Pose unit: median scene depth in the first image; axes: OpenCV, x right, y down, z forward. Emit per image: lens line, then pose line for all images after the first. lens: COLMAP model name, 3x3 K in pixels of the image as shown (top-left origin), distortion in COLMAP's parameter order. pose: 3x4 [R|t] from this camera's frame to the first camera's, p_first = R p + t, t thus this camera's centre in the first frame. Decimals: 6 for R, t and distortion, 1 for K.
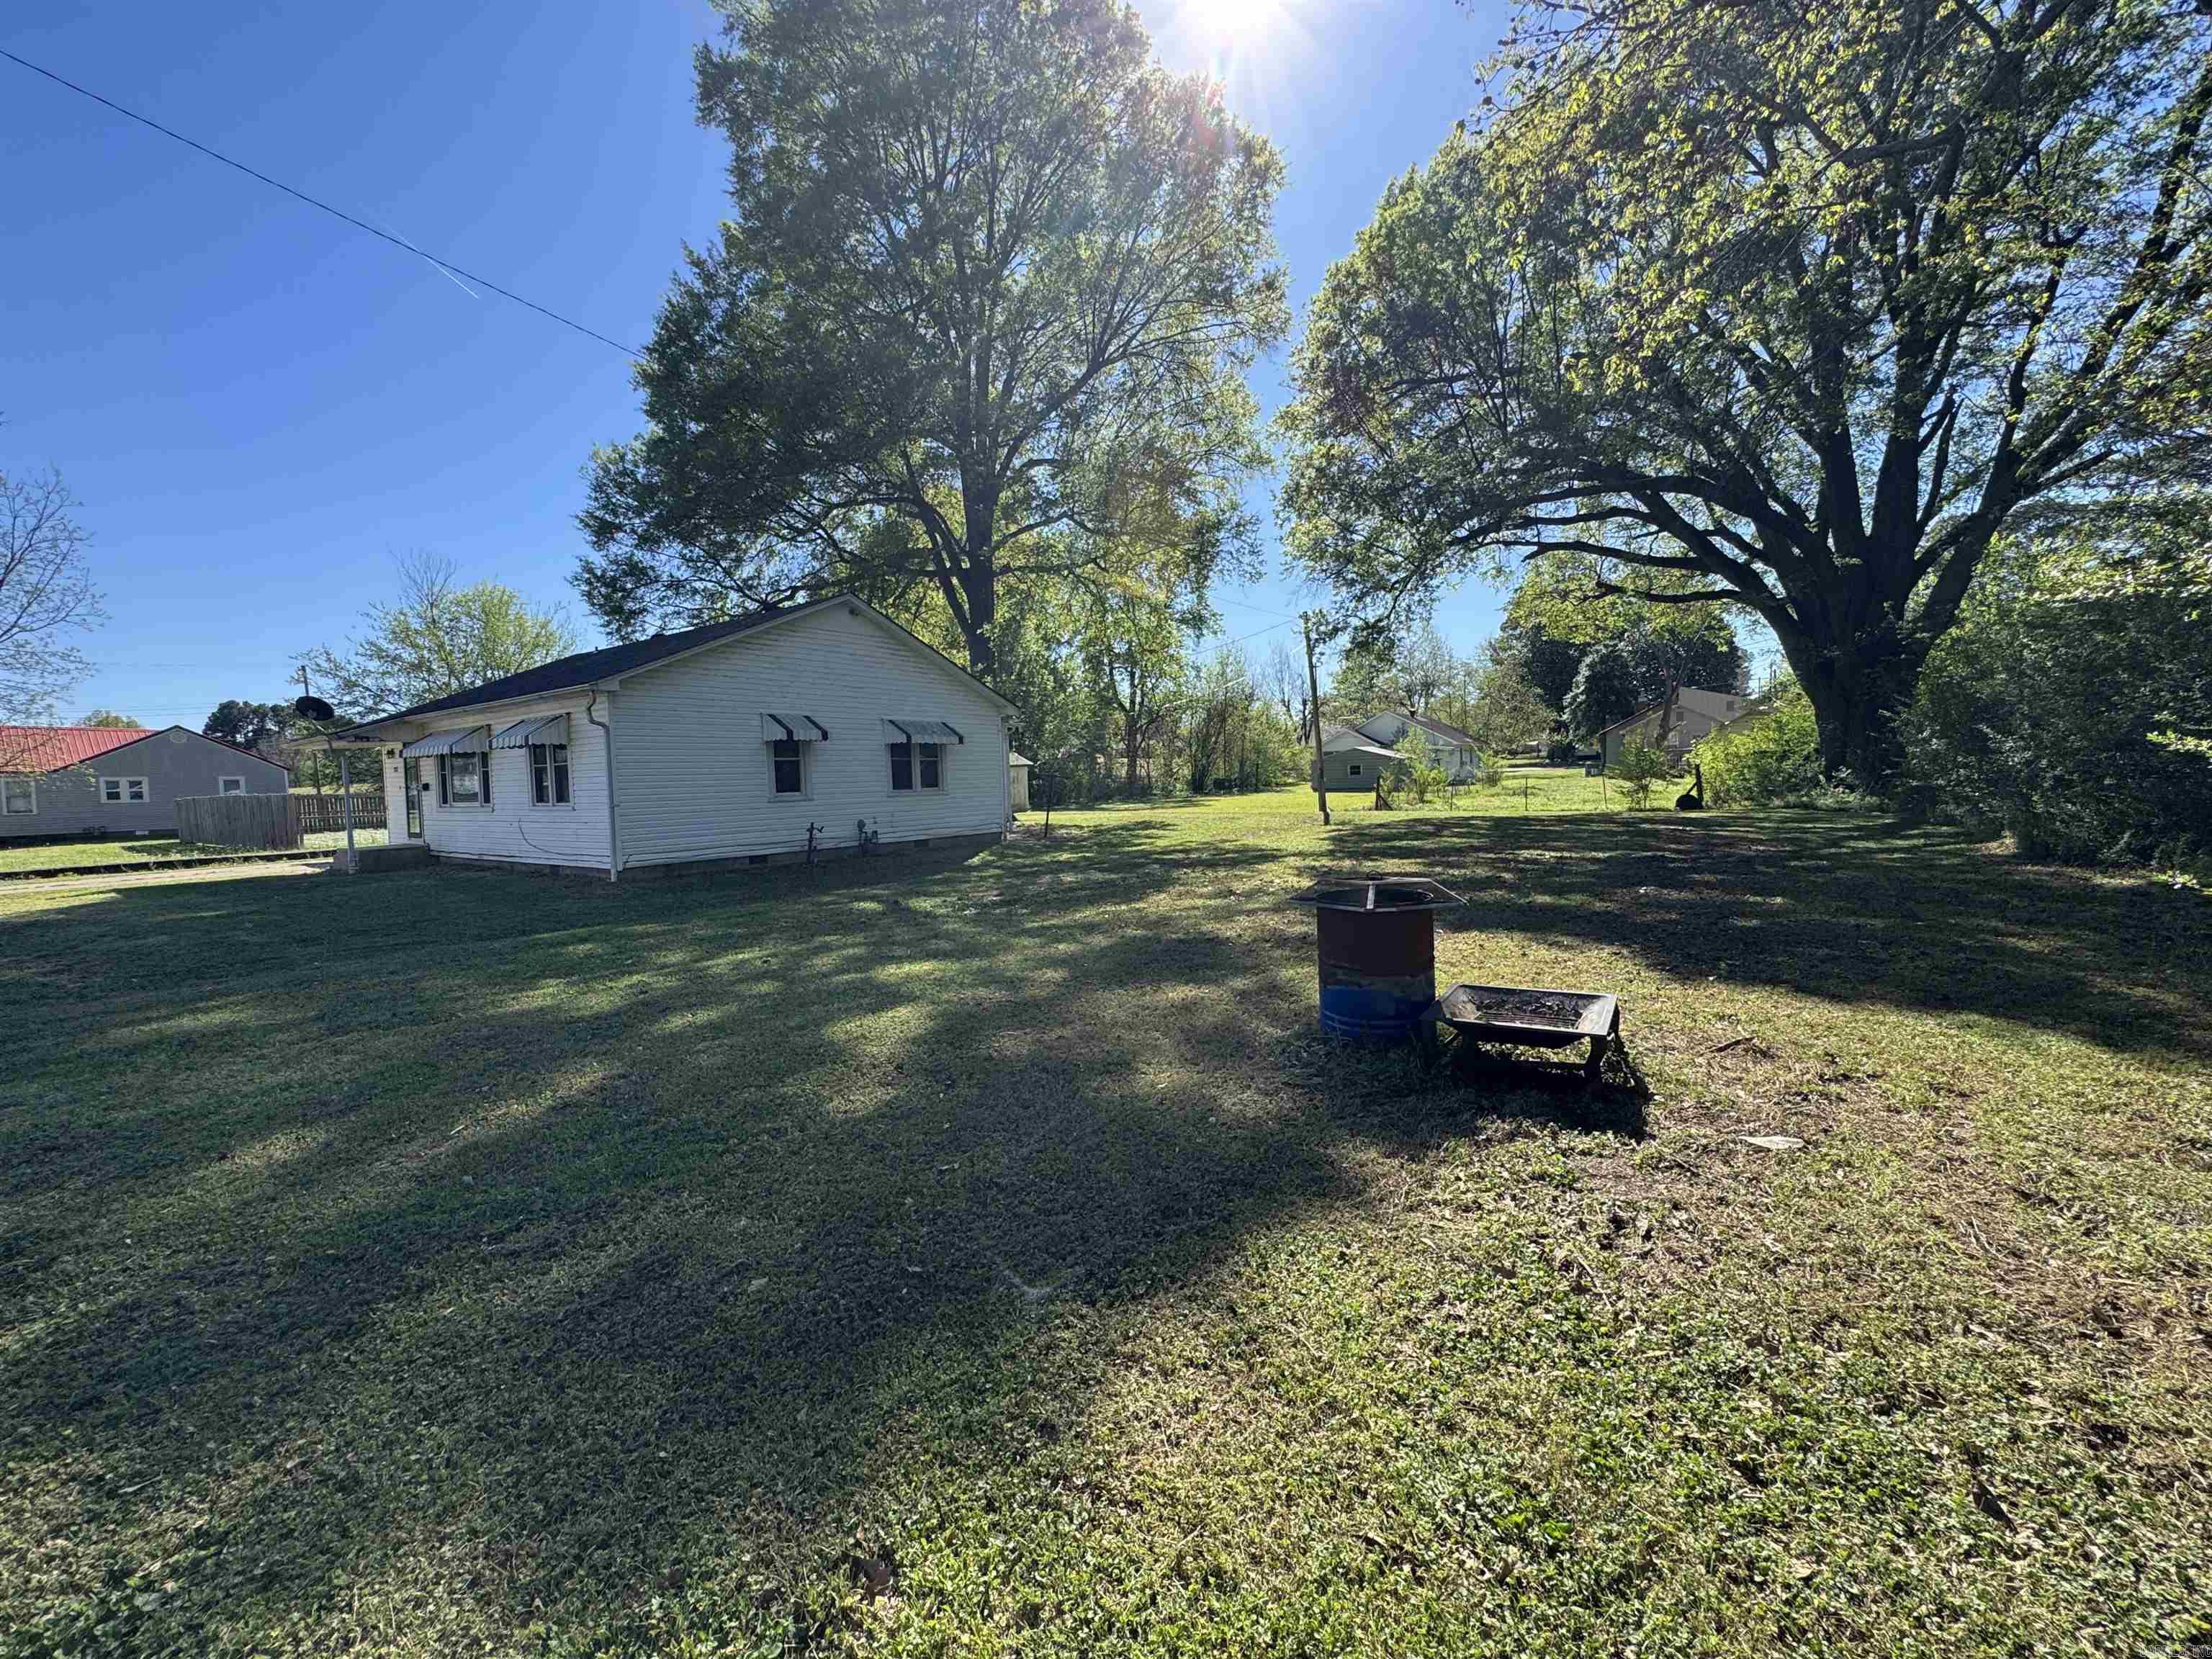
lens RADIAL K [[881.7, 0, 1107.1], [0, 881.7, 827.0], [0, 0, 1]] dist [-0.001001, 0.000350]
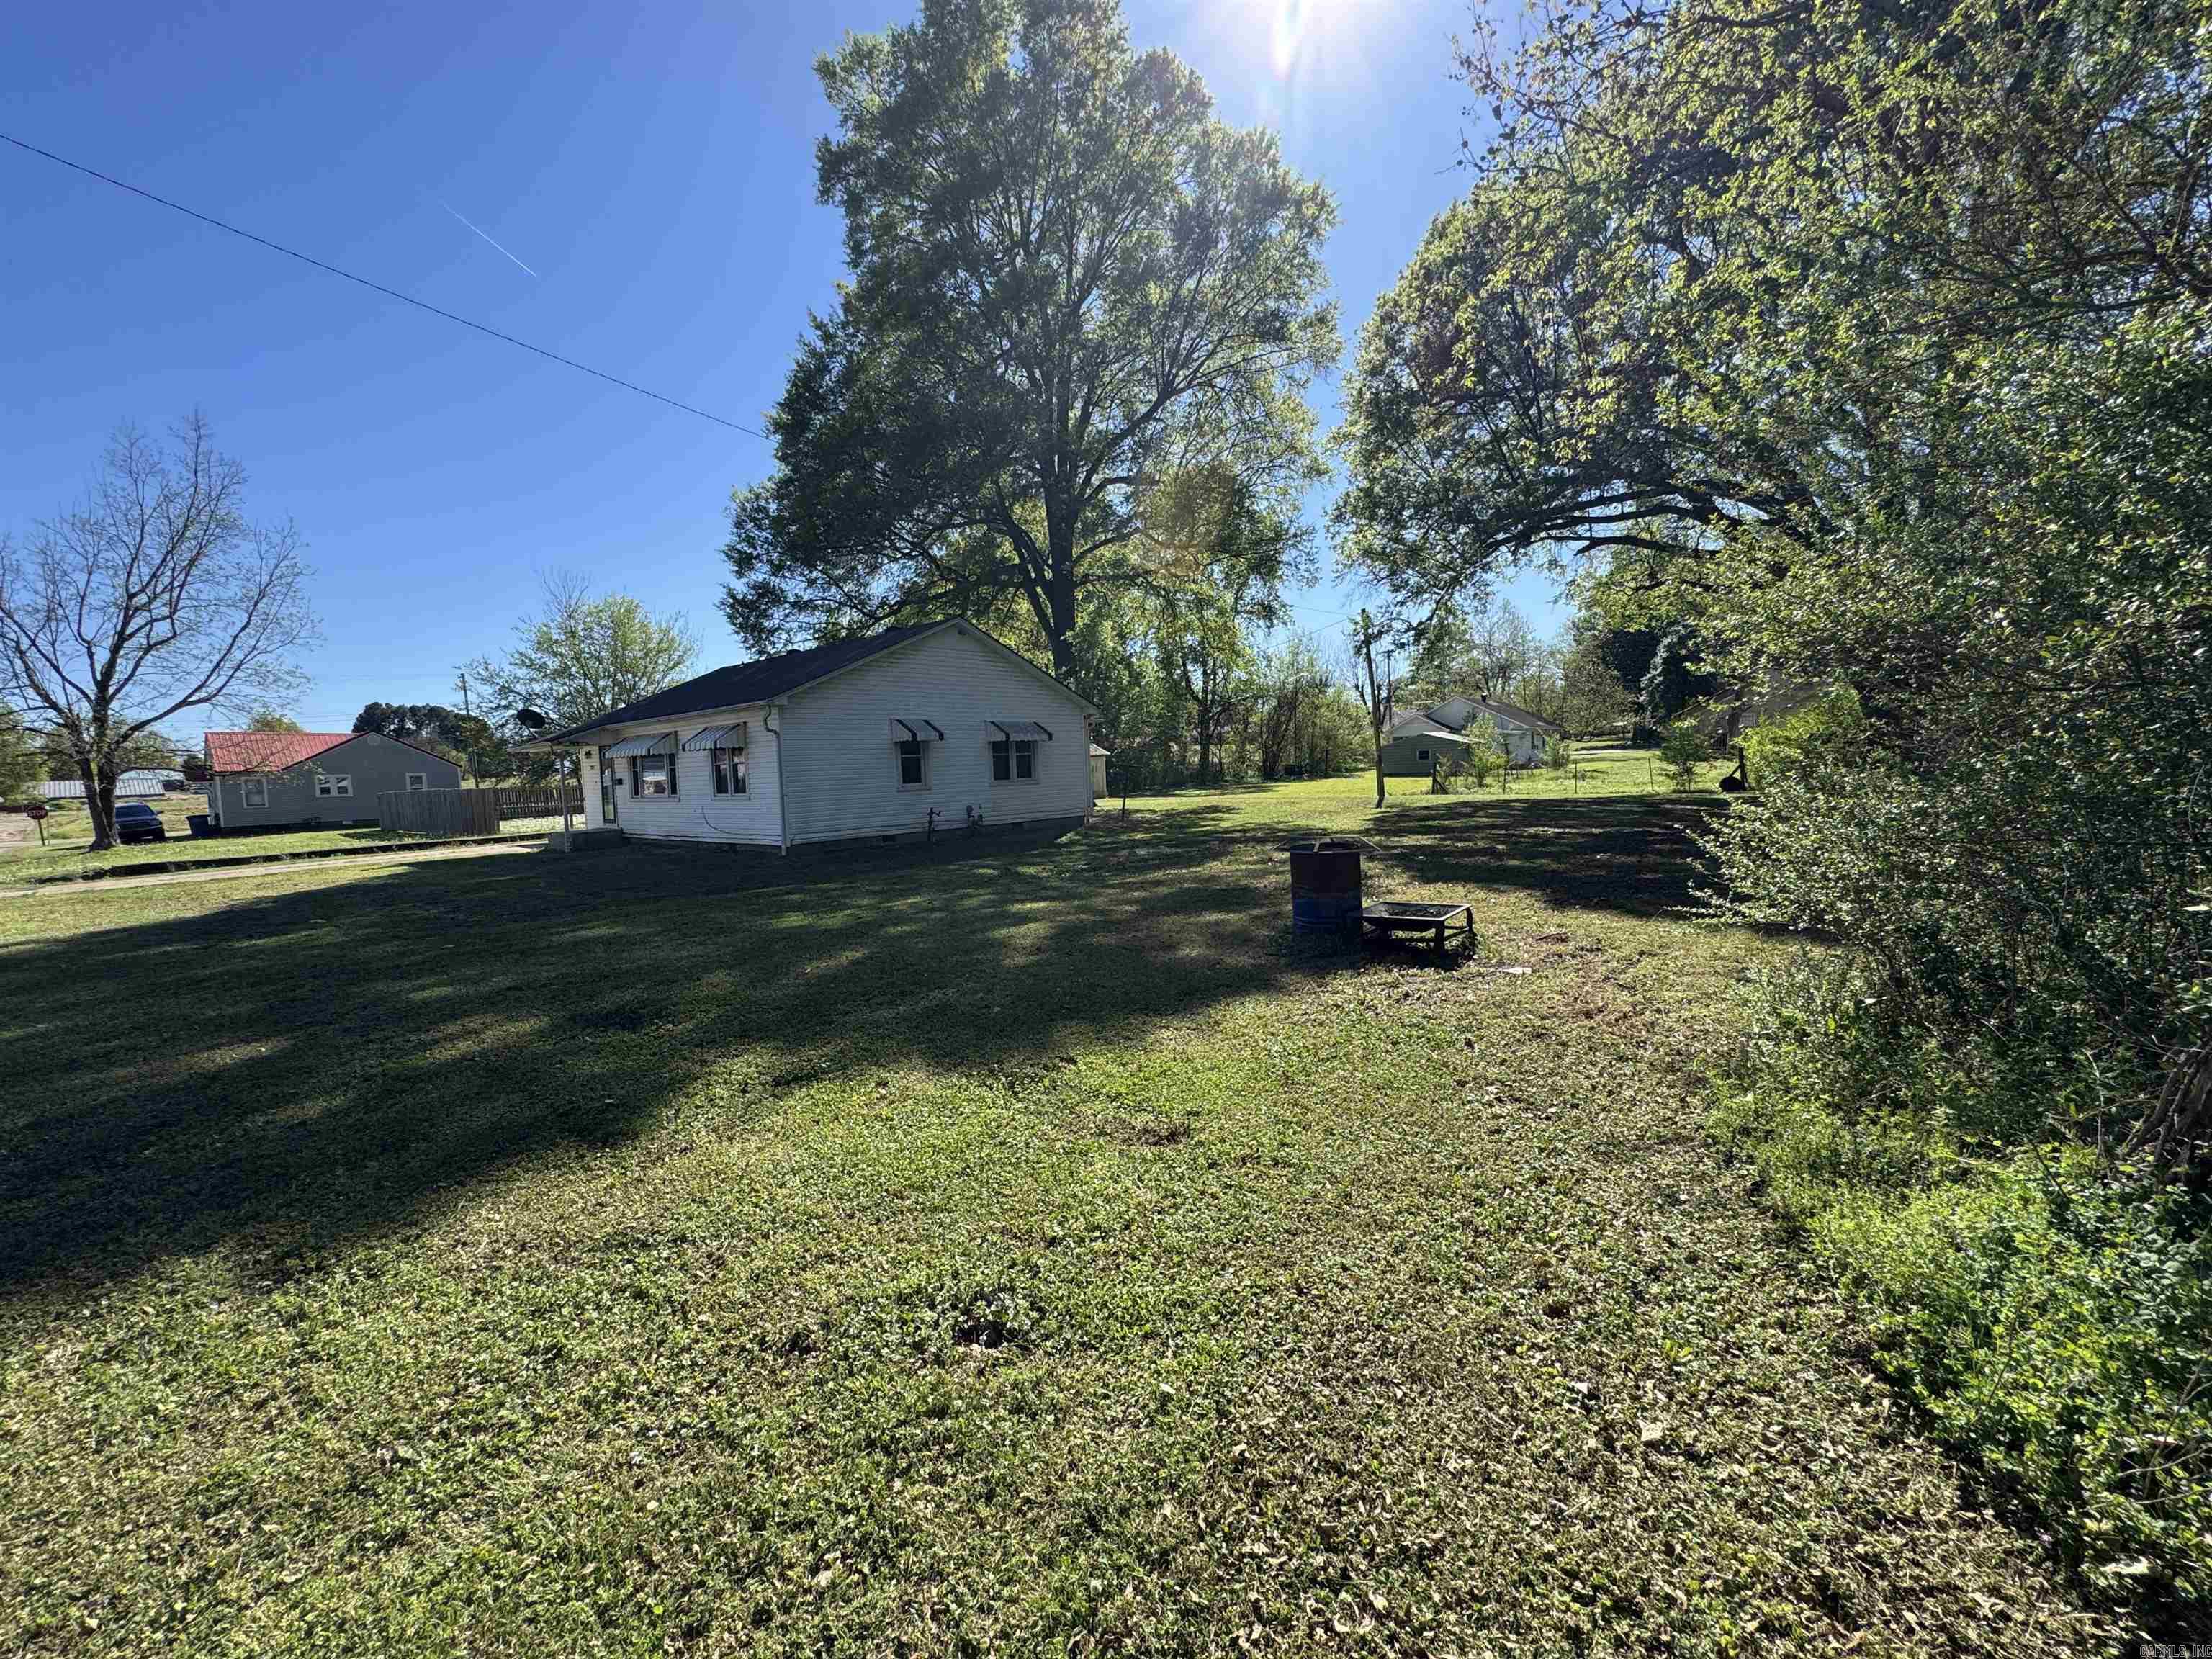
lens RADIAL K [[881.7, 0, 1107.6], [0, 881.7, 822.4], [0, 0, 1]] dist [-0.001001, 0.000350]
pose [[0.996290, -0.005786, -0.085862, 0.007754], [0.006636, 0.999932, 0.009617, 0.003093], [0.085800, -0.010152, 0.996261, -0.123879]]
